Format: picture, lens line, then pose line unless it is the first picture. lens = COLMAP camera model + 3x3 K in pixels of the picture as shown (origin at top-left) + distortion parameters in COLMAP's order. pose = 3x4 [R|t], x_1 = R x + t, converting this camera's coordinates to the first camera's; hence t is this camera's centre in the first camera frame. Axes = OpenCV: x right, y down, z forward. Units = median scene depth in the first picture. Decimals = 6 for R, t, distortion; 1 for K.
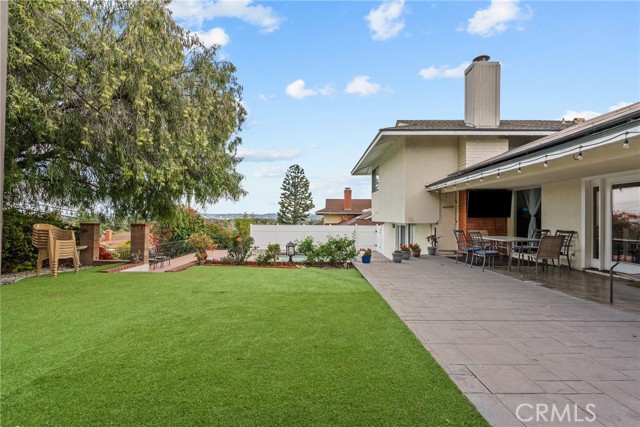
lens RADIAL K [[290.8, 0, 317.7], [0, 290.8, 214.8], [0, 0, 1]] dist [-0.001023, 0.001459]
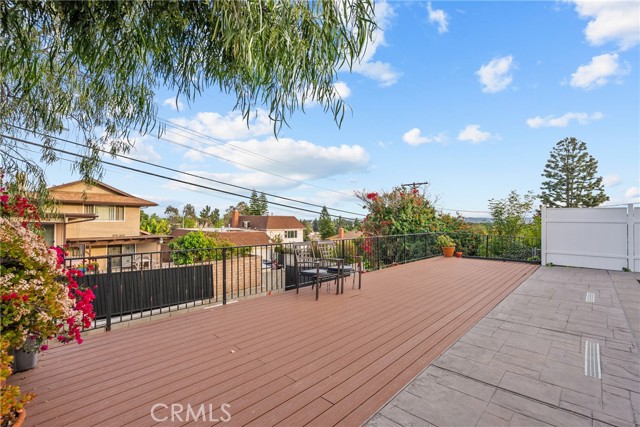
lens RADIAL K [[290.8, 0, 317.7], [0, 290.8, 214.8], [0, 0, 1]] dist [-0.001023, 0.001459]
pose [[0.734755, -0.011931, -0.678227, -0.219156], [0.002522, 0.999886, -0.014857, 0.060382], [0.678328, 0.009206, 0.734702, 0.531283]]
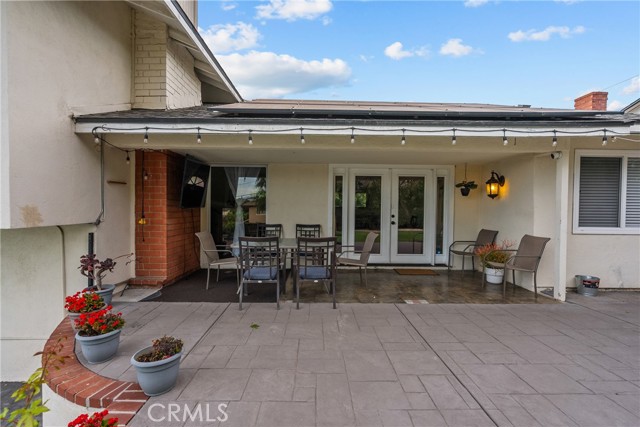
lens RADIAL K [[289.6, 0, 317.4], [0, 289.6, 210.7], [0, 0, 1]] dist [-0.001421, 0.000089]
pose [[-0.009410, -0.012948, 0.999872, 0.012441], [-0.021421, 0.999689, 0.012744, 0.001456], [-0.999726, -0.021298, -0.009684, 0.416046]]
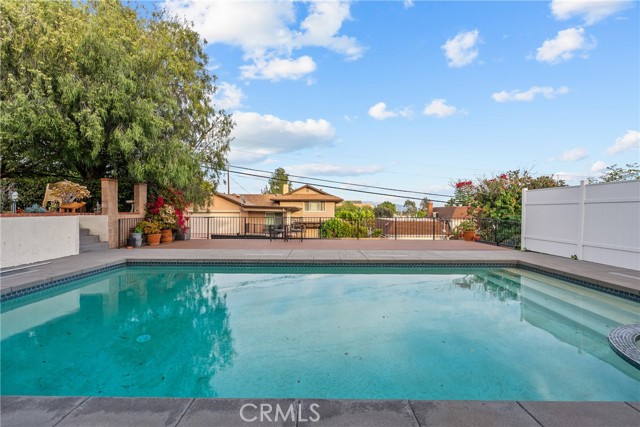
lens RADIAL K [[290.8, 0, 317.7], [0, 290.8, 214.8], [0, 0, 1]] dist [-0.001023, 0.001459]
pose [[-0.003793, 0.005769, -0.999976, 0.236664], [0.005275, 0.999970, 0.005749, 0.078731], [0.999979, -0.005253, -0.003824, 0.853019]]
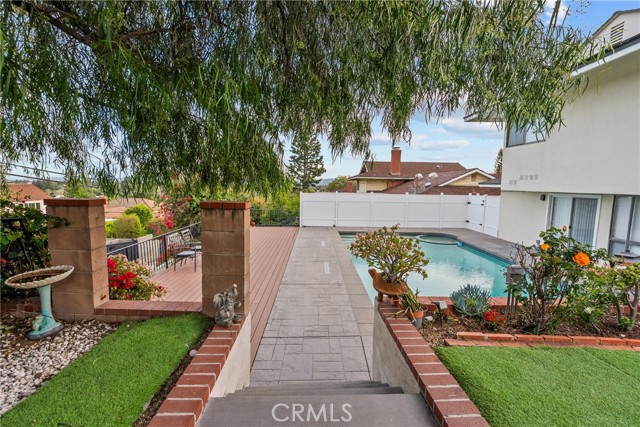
lens RADIAL K [[290.8, 0, 317.7], [0, 290.8, 214.8], [0, 0, 1]] dist [-0.001023, 0.001459]
pose [[0.999838, 0.005108, 0.017252, -0.241240], [-0.007102, 0.993039, 0.117575, 0.001950], [-0.016531, -0.117679, 0.992914, 0.312956]]
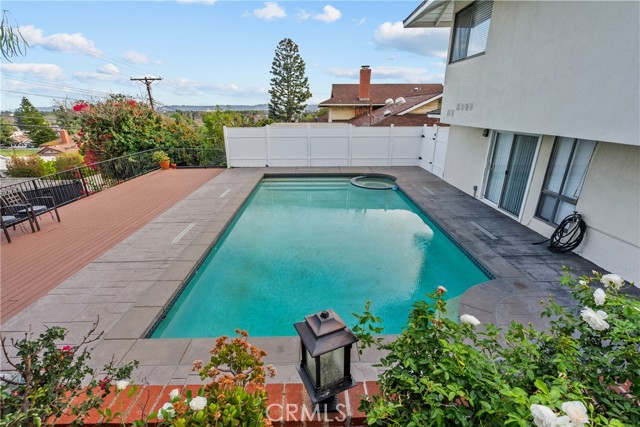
lens RADIAL K [[290.8, 0, 317.7], [0, 290.8, 214.8], [0, 0, 1]] dist [-0.001023, 0.001459]
pose [[0.999784, -0.016458, 0.012699, -0.047666], [0.010925, 0.935705, 0.352615, -0.011160], [-0.017686, -0.352400, 0.935682, 0.420111]]
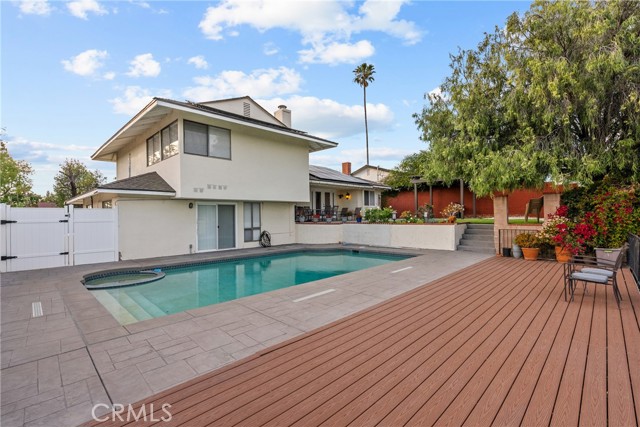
lens RADIAL K [[290.8, 0, 317.7], [0, 290.8, 214.8], [0, 0, 1]] dist [-0.001023, 0.001459]
pose [[-0.717746, -0.003150, 0.696297, -0.437638], [-0.004577, 0.999990, -0.000193, 0.054424], [-0.696289, -0.003326, -0.717753, 1.185510]]
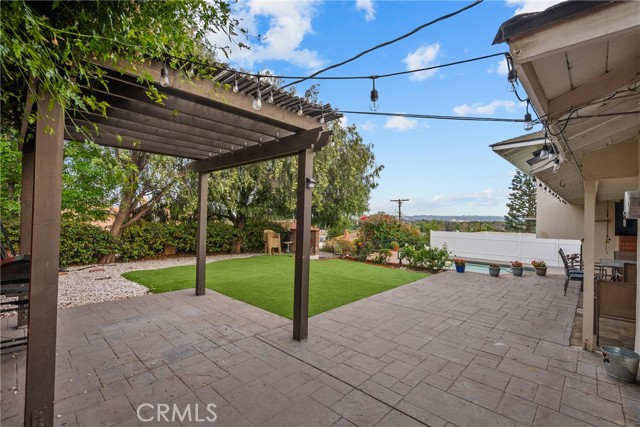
lens RADIAL K [[290.8, 0, 317.7], [0, 290.8, 214.8], [0, 0, 1]] dist [-0.001023, 0.001459]
pose [[0.724320, -0.002336, -0.689460, 0.254164], [-0.002234, 0.999981, -0.005735, -0.022199], [0.689461, 0.005694, 0.724301, -0.085047]]
